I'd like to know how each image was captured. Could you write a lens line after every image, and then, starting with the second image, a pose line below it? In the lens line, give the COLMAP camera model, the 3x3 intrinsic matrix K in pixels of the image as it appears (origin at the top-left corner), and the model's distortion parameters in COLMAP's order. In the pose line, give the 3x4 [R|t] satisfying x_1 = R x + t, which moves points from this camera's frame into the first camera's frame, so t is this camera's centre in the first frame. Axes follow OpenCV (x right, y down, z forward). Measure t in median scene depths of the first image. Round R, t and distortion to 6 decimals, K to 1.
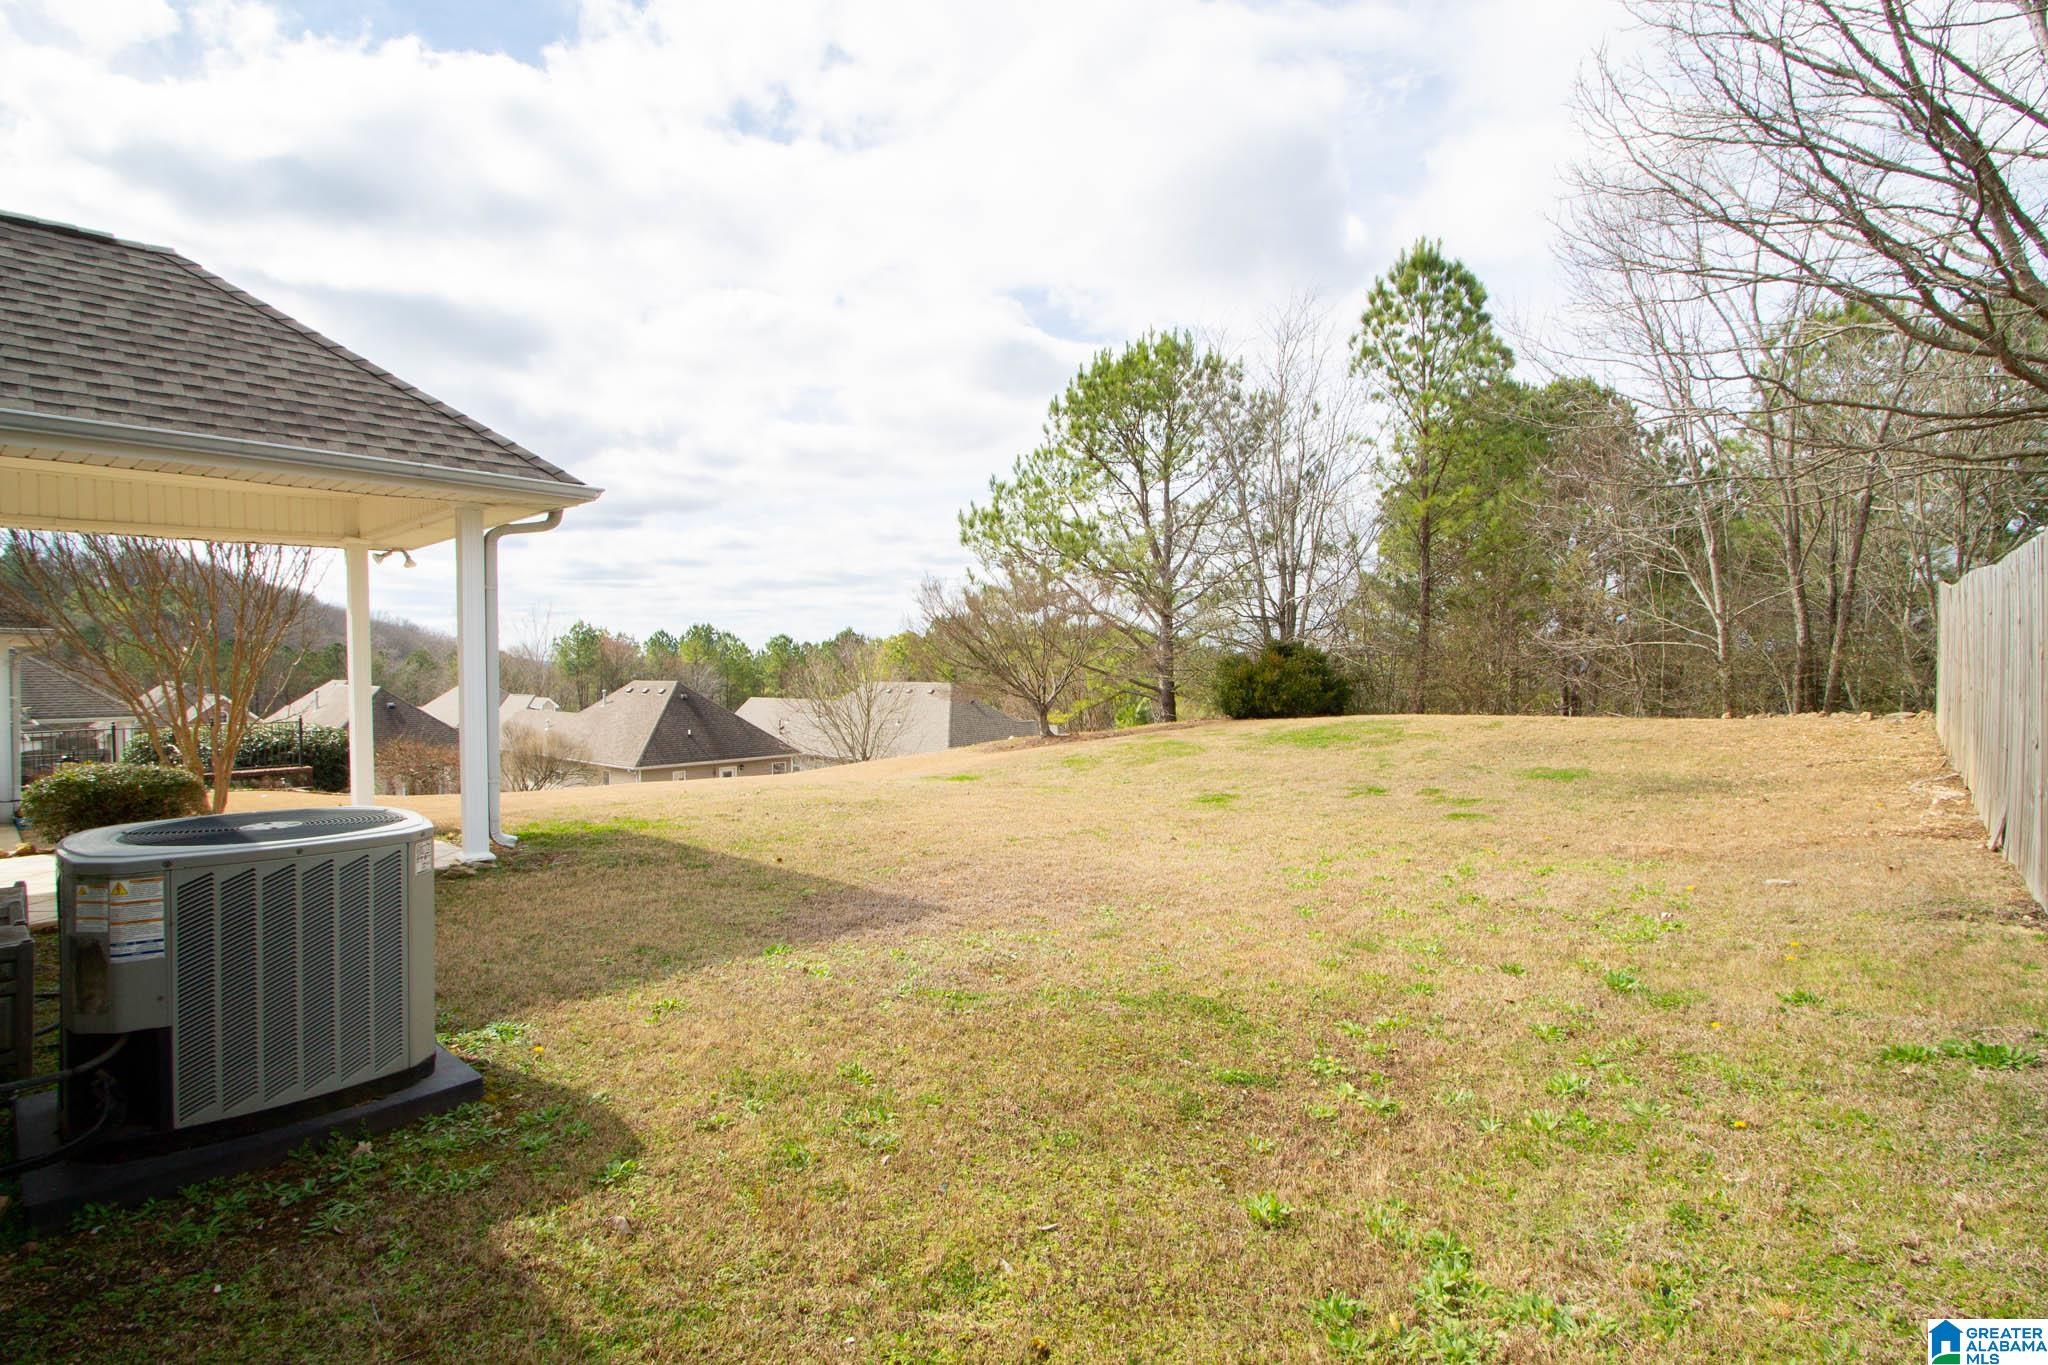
lens RADIAL K [[976.1, 0, 1024.0], [0, 976.1, 682.5], [0, 0, 1]] dist [0.001046, 0.000447]
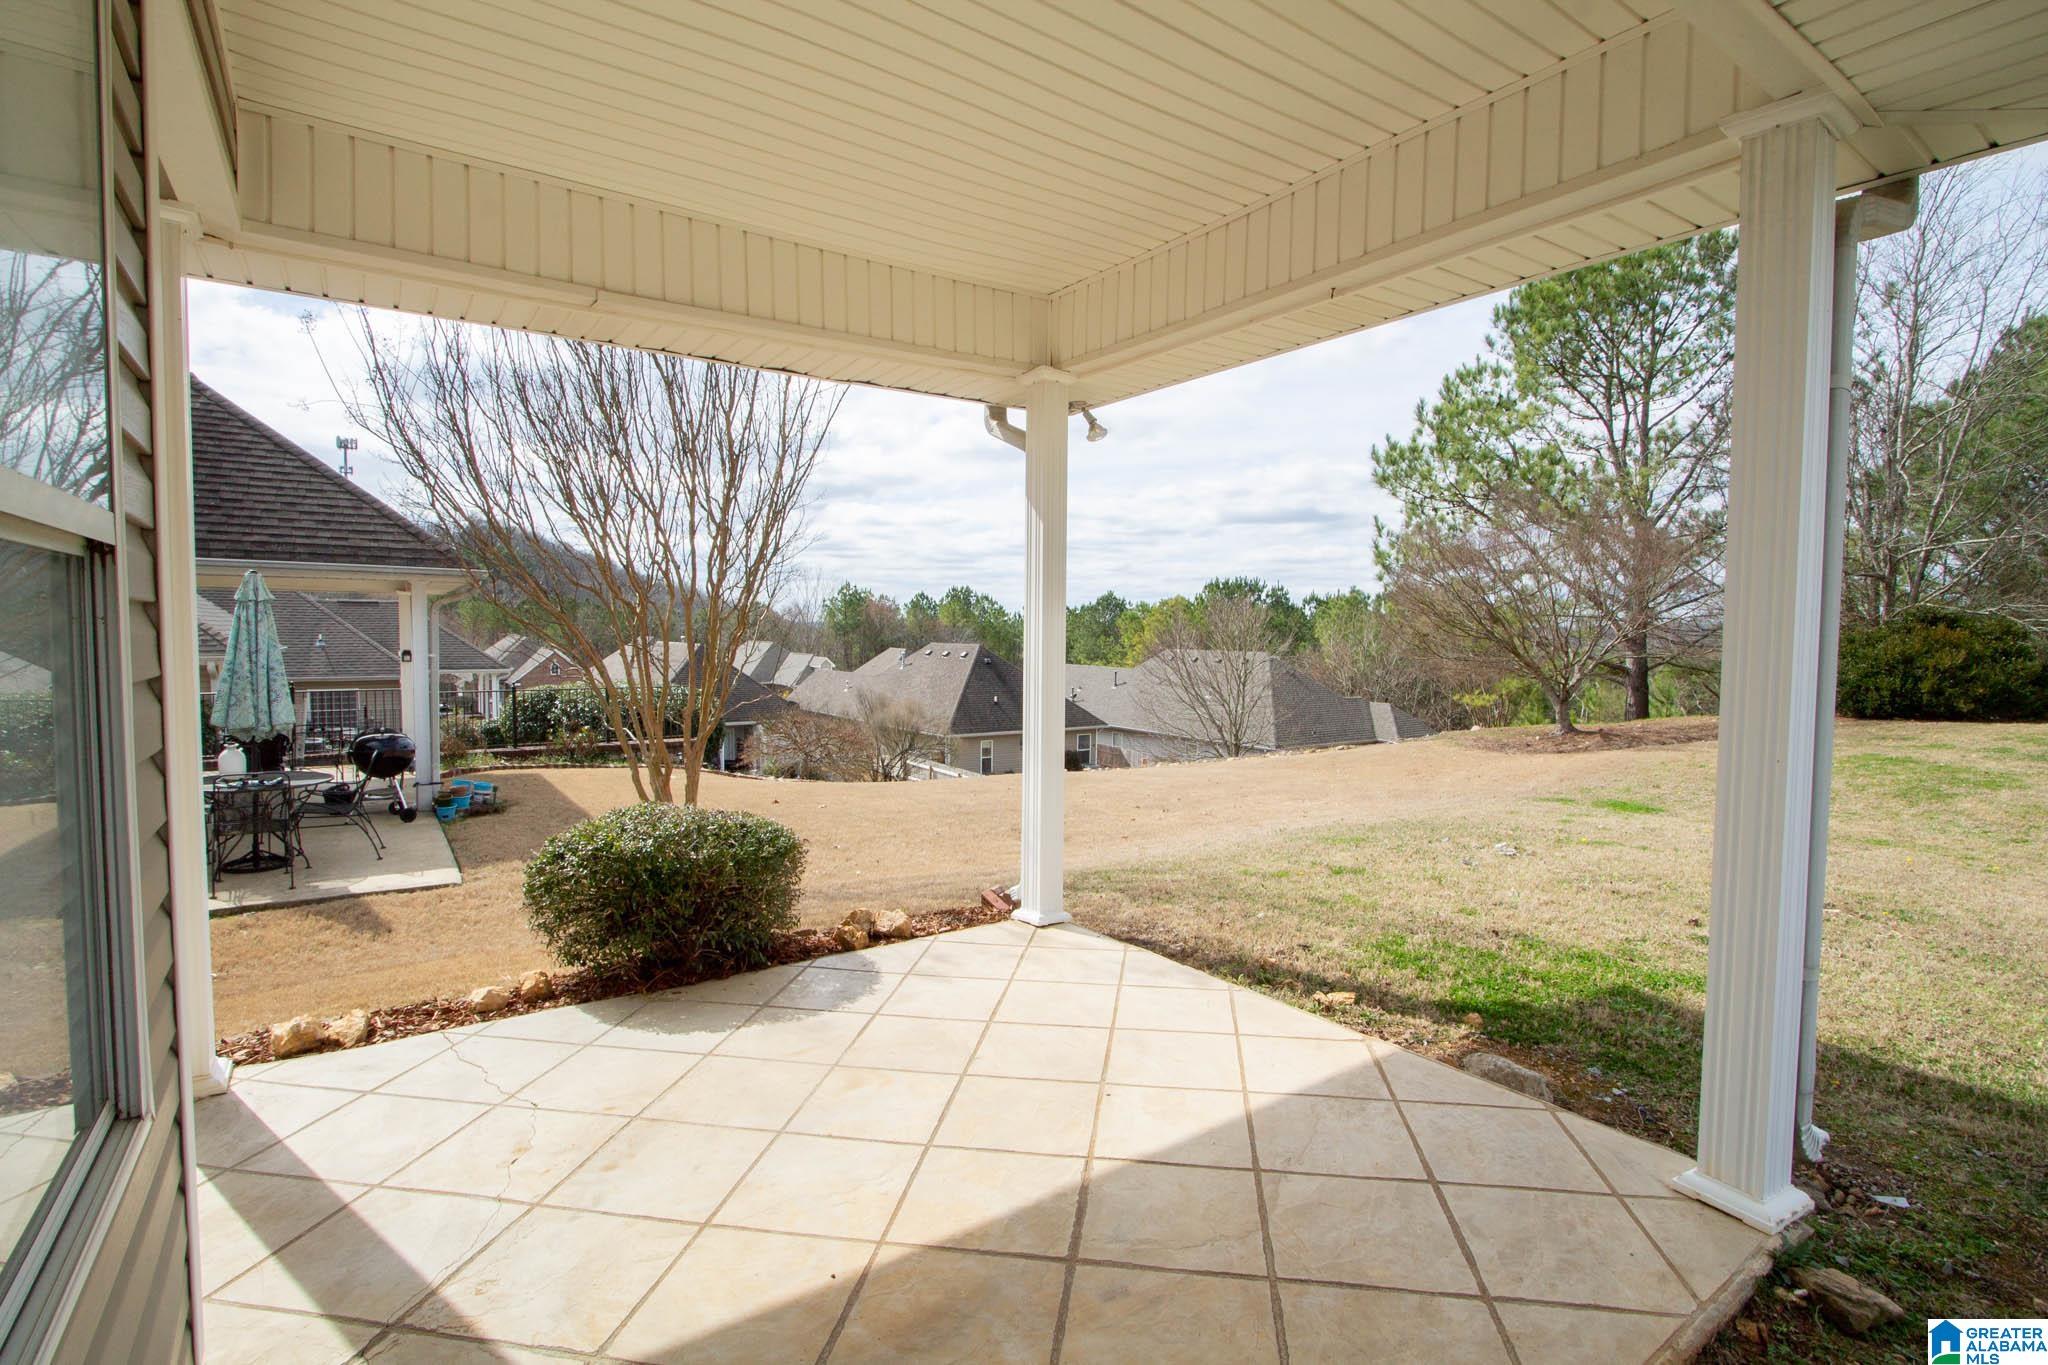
lens RADIAL K [[960.1, 0, 1034.5], [0, 960.1, 687.9], [0, 0, 1]] dist [-0.017303, 0.000914]
pose [[0.978294, 0.030041, -0.205033, -0.110665], [-0.021593, 0.998828, 0.043317, -0.000641], [0.206094, -0.037950, 0.977796, 0.094782]]
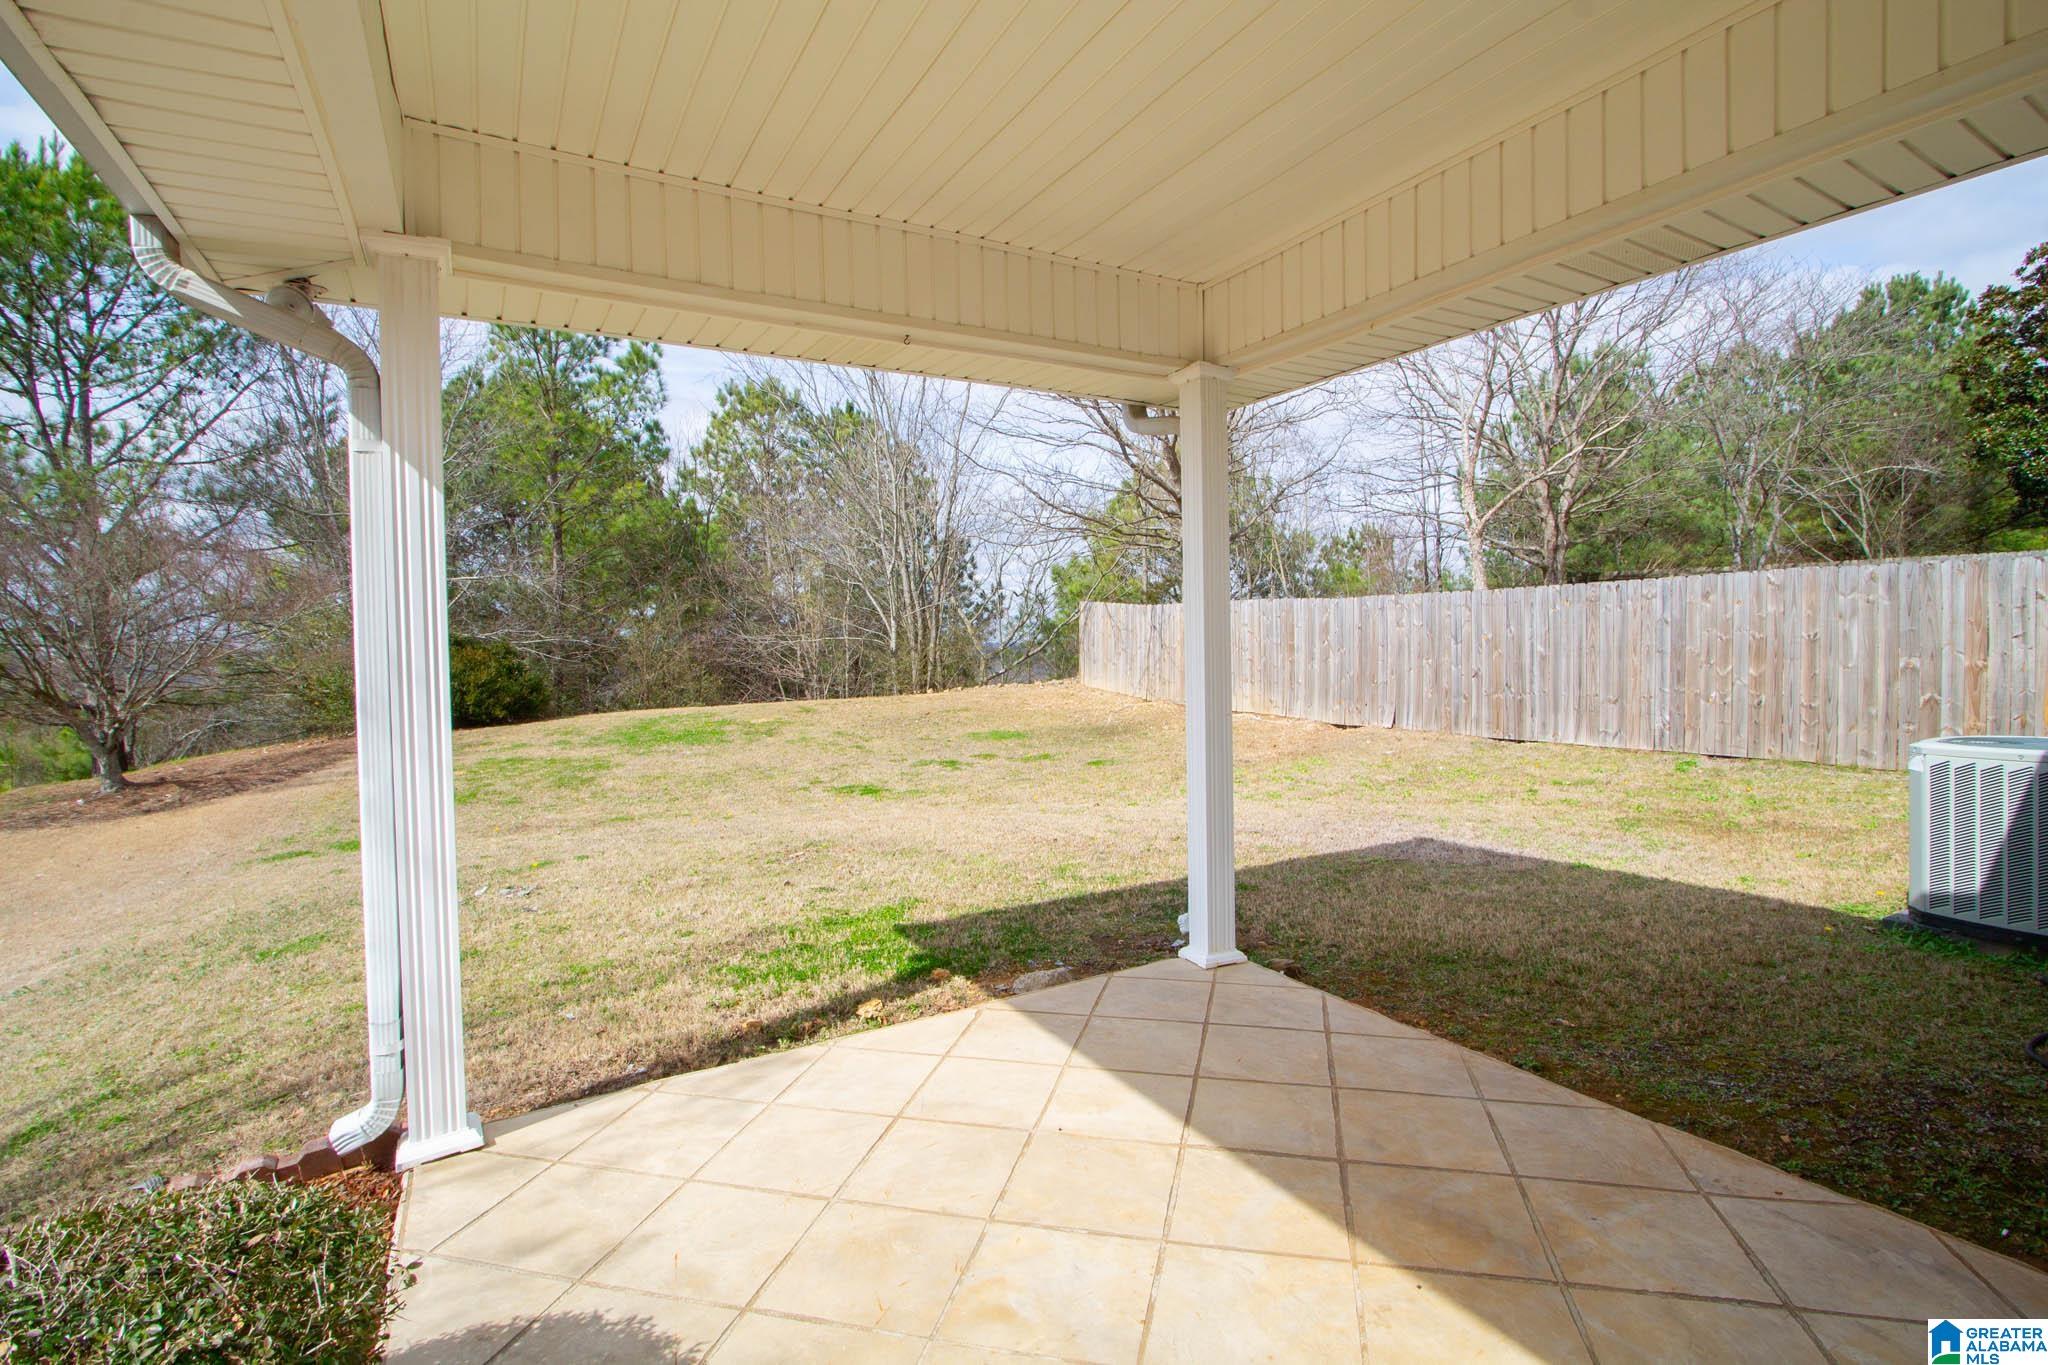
lens RADIAL K [[960.1, 0, 1034.5], [0, 960.1, 687.9], [0, 0, 1]] dist [-0.017303, 0.000914]
pose [[0.309148, -0.039008, 0.950214, -0.171312], [0.035829, 0.998927, 0.029351, -0.001509], [-0.950339, 0.024972, 0.310214, 0.134981]]
